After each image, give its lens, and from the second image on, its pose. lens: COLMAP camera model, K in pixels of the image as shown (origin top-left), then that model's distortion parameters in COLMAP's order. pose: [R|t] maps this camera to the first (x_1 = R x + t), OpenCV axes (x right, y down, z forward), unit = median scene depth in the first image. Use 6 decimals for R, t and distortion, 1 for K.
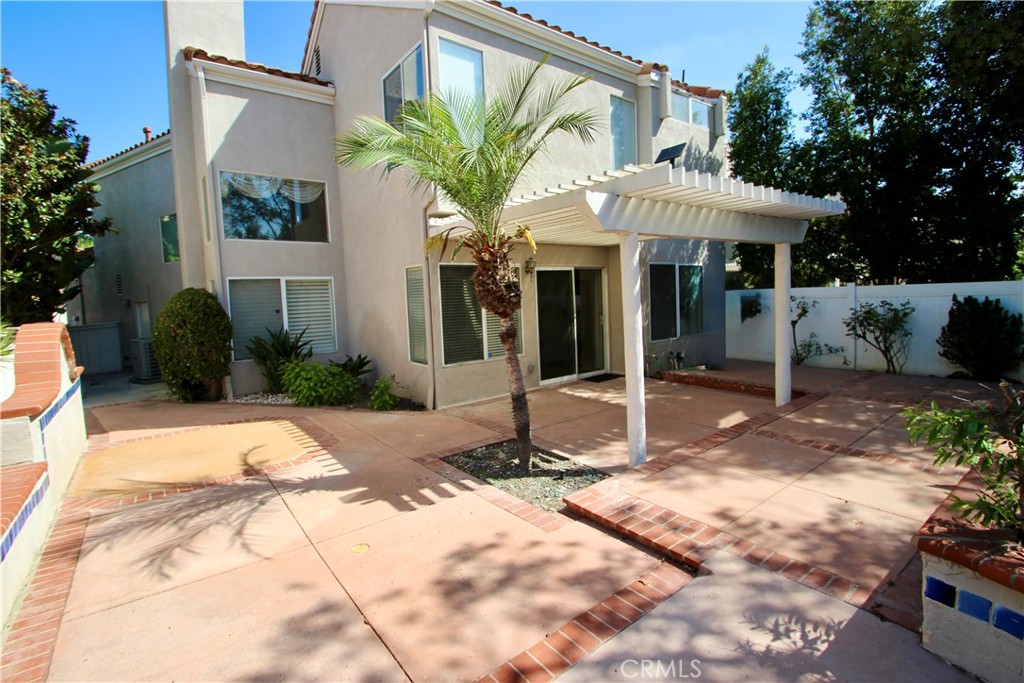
lens RADIAL K [[473.9, 0, 516.2], [0, 473.9, 328.4], [0, 0, 1]] dist [0.014739, -0.017774]
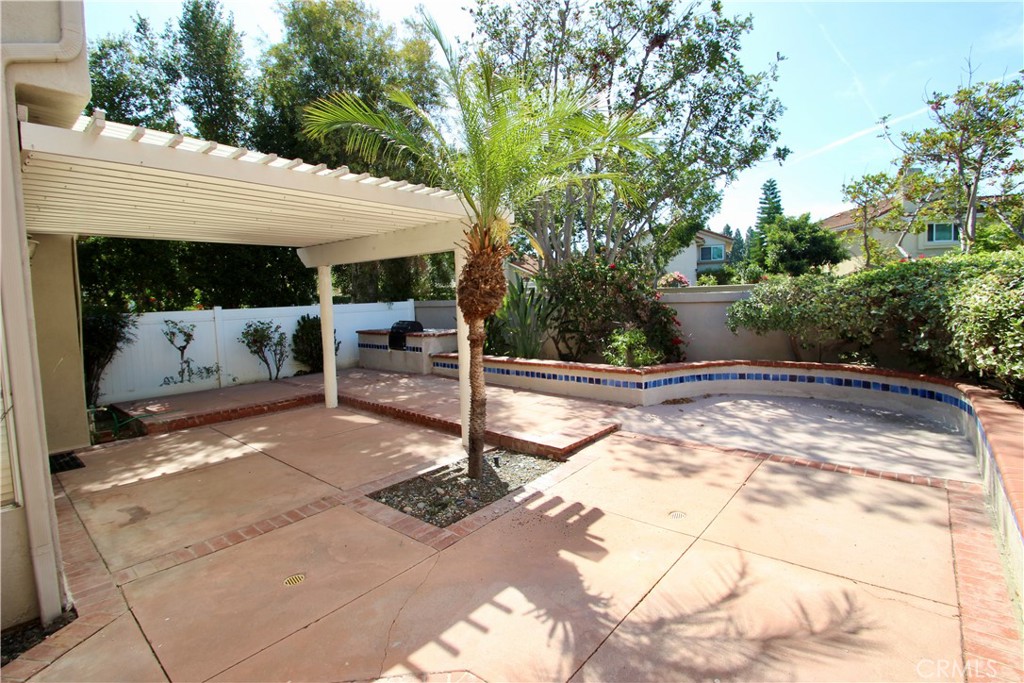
lens RADIAL K [[473.9, 0, 516.2], [0, 473.9, 328.4], [0, 0, 1]] dist [0.014739, -0.017774]
pose [[-0.200573, -0.021179, 0.979450, -1.062976], [0.115051, 0.992339, 0.045019, -0.041831], [-0.972900, 0.121716, -0.196600, 1.237875]]
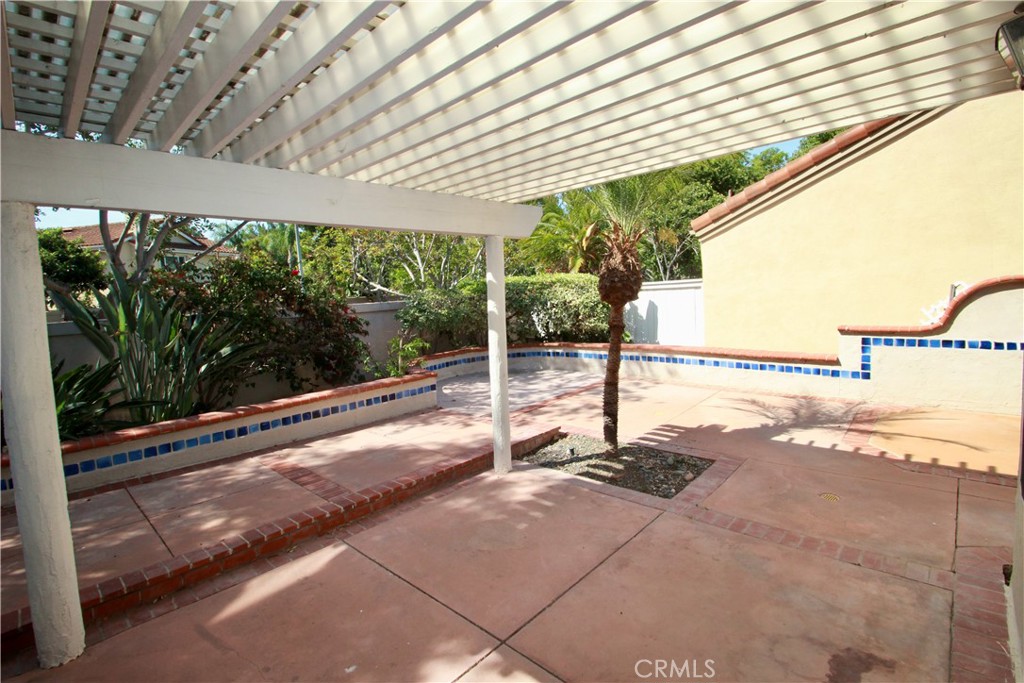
lens RADIAL K [[473.9, 0, 516.2], [0, 473.9, 328.4], [0, 0, 1]] dist [0.014739, -0.017774]
pose [[-0.983047, 0.102779, -0.151836, 0.404530], [0.078189, 0.984035, 0.159878, -0.183243], [0.165844, 0.145296, -0.975390, 2.215339]]
